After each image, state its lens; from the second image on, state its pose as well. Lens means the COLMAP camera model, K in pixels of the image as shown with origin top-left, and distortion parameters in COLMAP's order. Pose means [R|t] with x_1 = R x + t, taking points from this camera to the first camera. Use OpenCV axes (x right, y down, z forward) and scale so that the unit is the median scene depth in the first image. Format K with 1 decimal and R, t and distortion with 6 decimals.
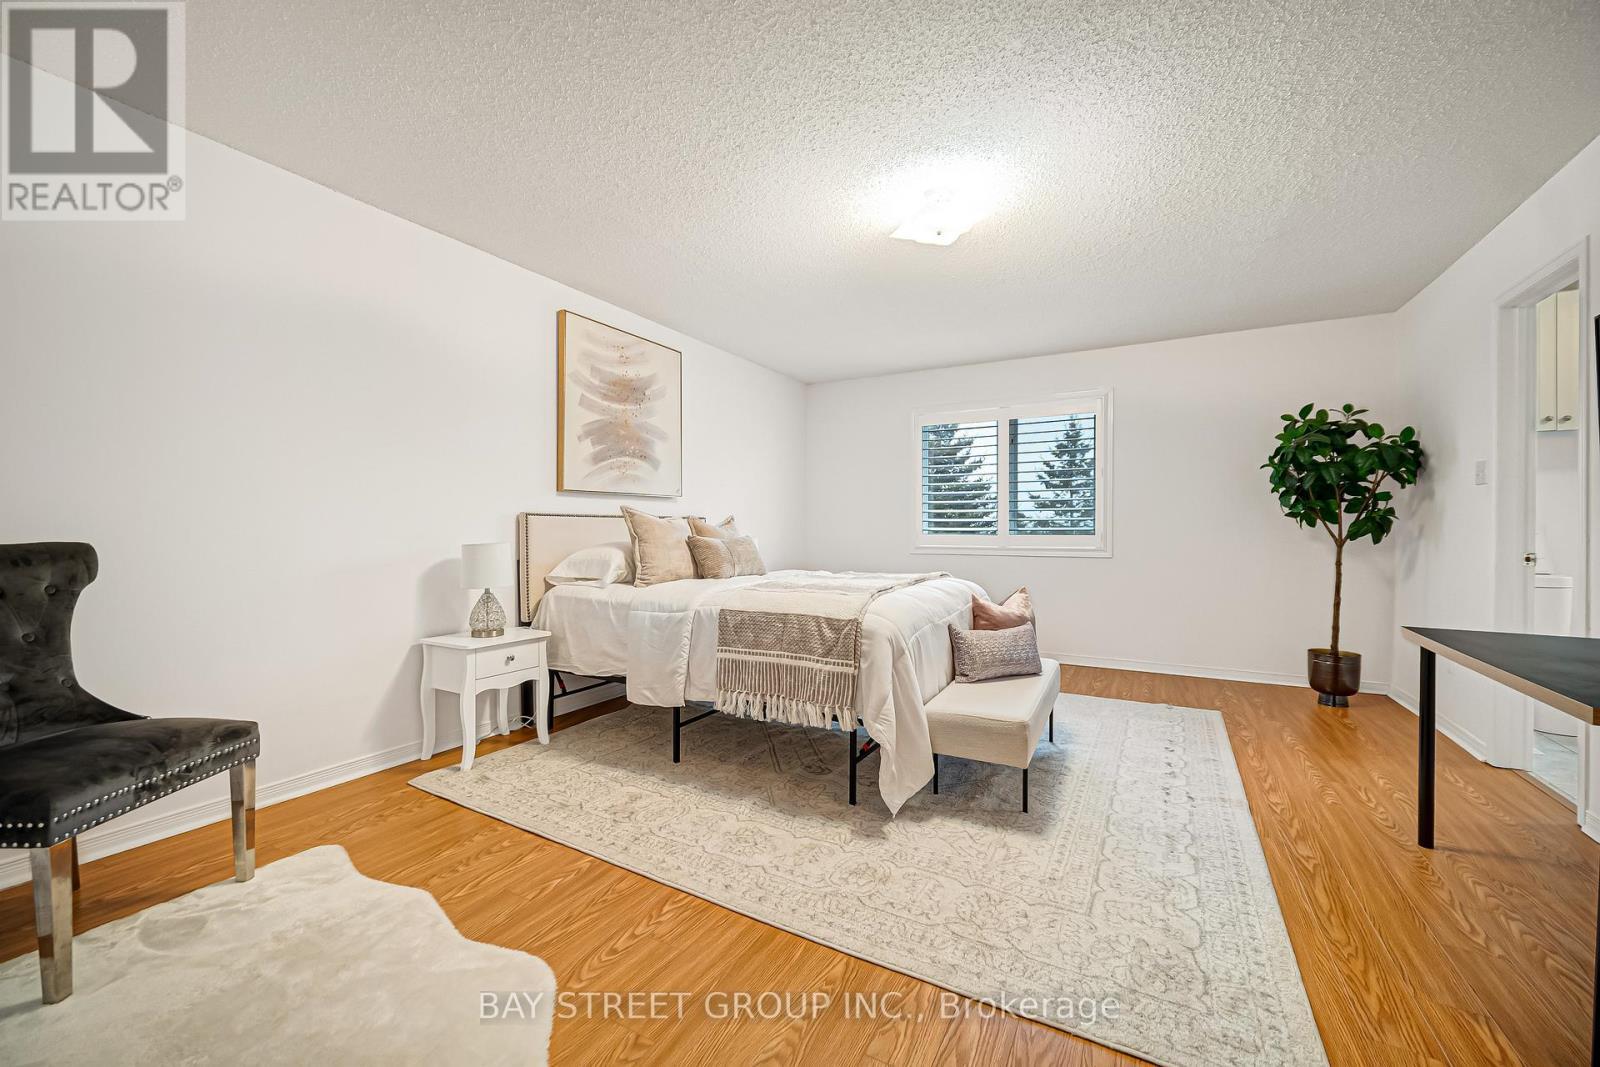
lens RADIAL K [[630.9, 0, 800.0], [0, 630.9, 533.5], [0, 0, 1]] dist [0.000350, 0.000089]
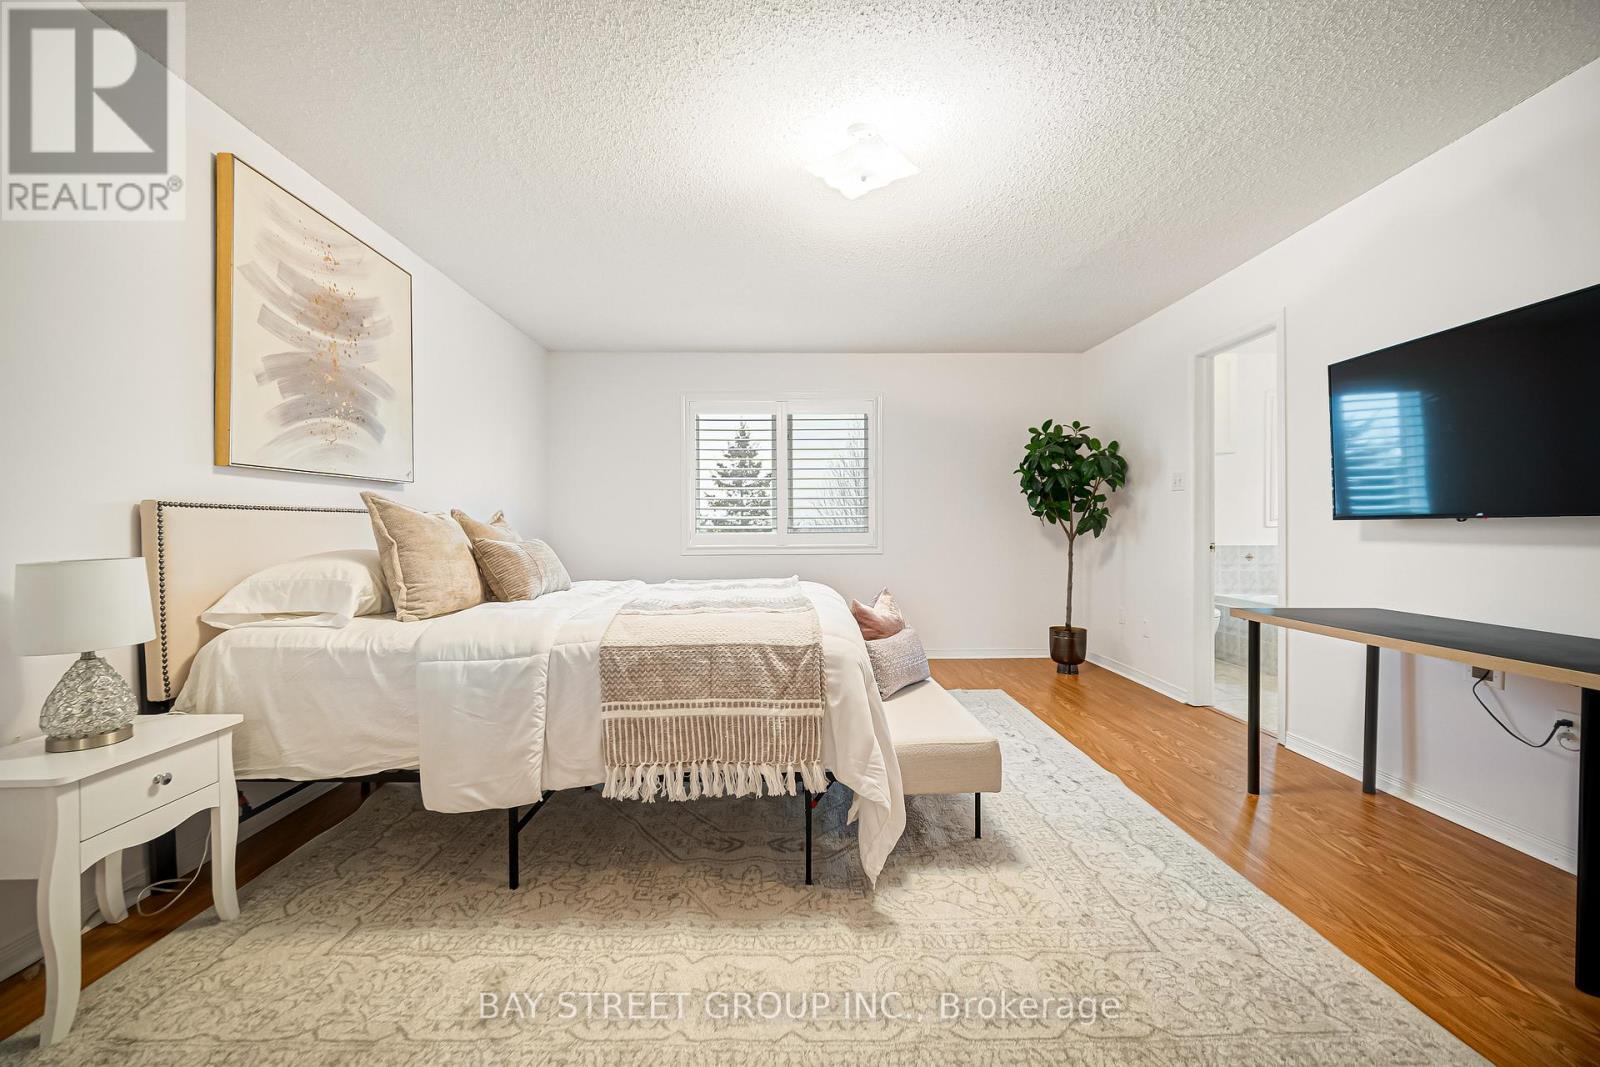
lens RADIAL K [[634.6, 0, 809.7], [0, 634.6, 531.1], [0, 0, 1]] dist [-0.001583, -0.000088]
pose [[0.862390, -0.008608, 0.506171, -0.223536], [0.009413, 0.999955, 0.000969, -0.002352], [-0.506157, 0.003929, 0.862433, 0.240213]]
